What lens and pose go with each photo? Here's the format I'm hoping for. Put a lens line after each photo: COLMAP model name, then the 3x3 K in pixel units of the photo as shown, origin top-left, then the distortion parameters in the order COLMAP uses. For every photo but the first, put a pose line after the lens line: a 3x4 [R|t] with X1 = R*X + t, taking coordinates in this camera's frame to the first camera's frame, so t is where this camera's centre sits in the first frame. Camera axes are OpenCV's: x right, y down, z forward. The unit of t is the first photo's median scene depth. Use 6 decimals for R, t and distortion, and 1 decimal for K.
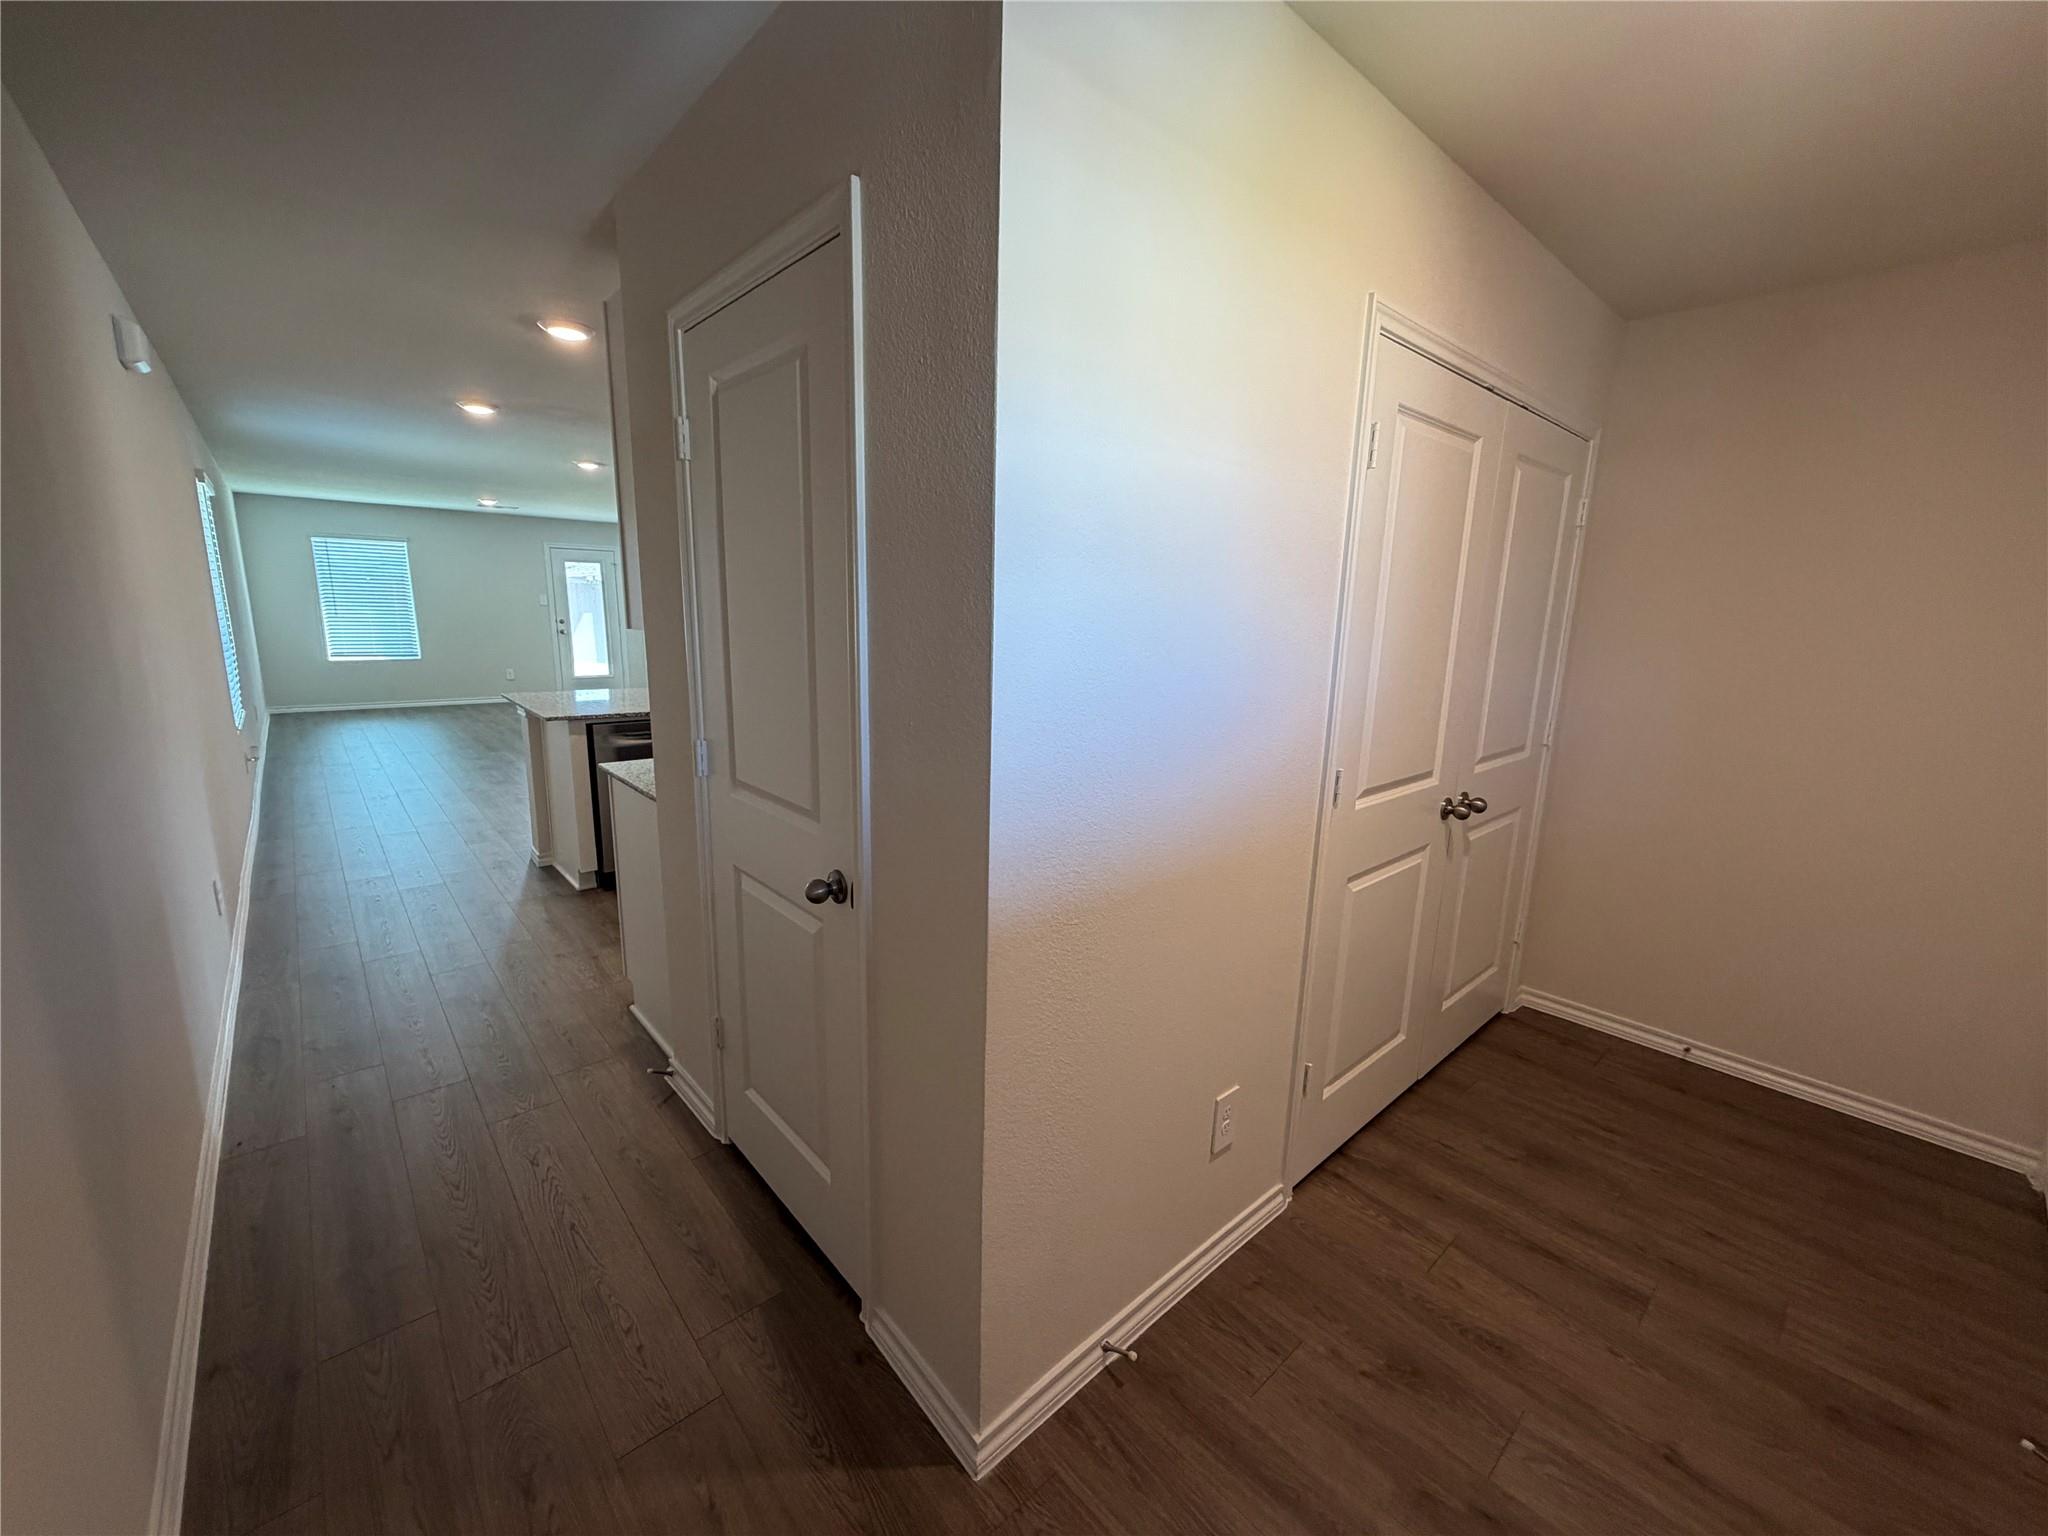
lens RADIAL K [[809.5, 0, 997.9], [0, 809.5, 769.1], [0, 0, 1]] dist [0.002249, 0.000225]
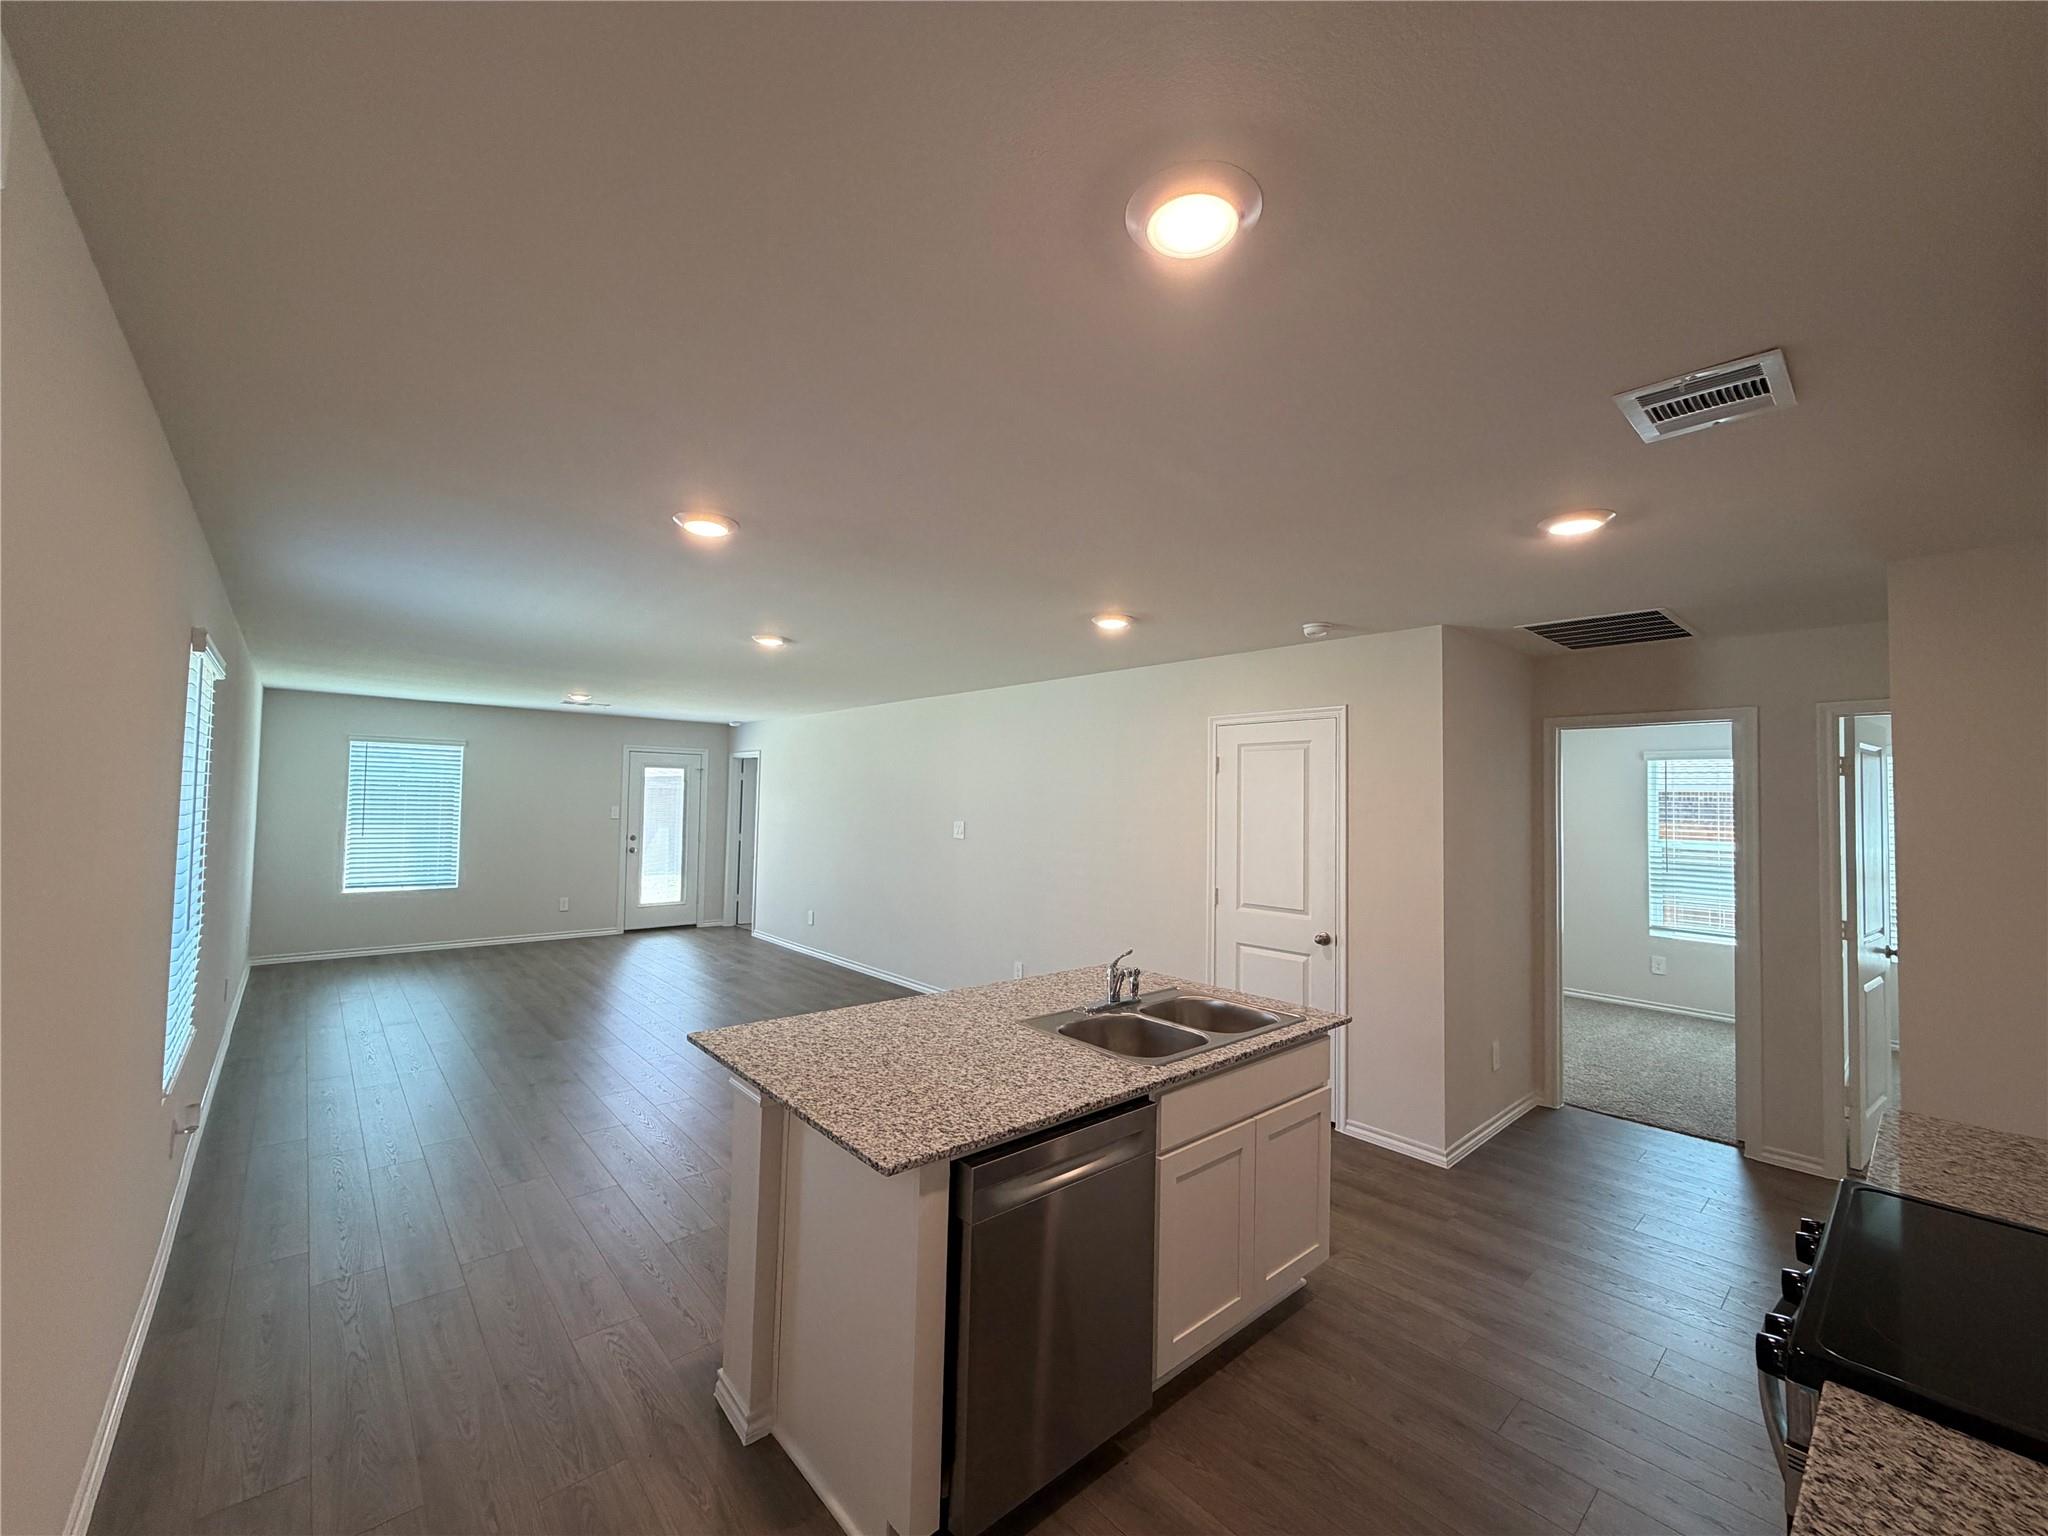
lens RADIAL K [[809.5, 0, 997.9], [0, 809.5, 769.1], [0, 0, 1]] dist [0.002249, 0.000225]
pose [[0.999992, -0.003897, -0.000368, -0.202927], [0.003699, 0.971502, -0.237004, -0.065422], [0.001281, 0.237001, 0.971509, 0.225861]]
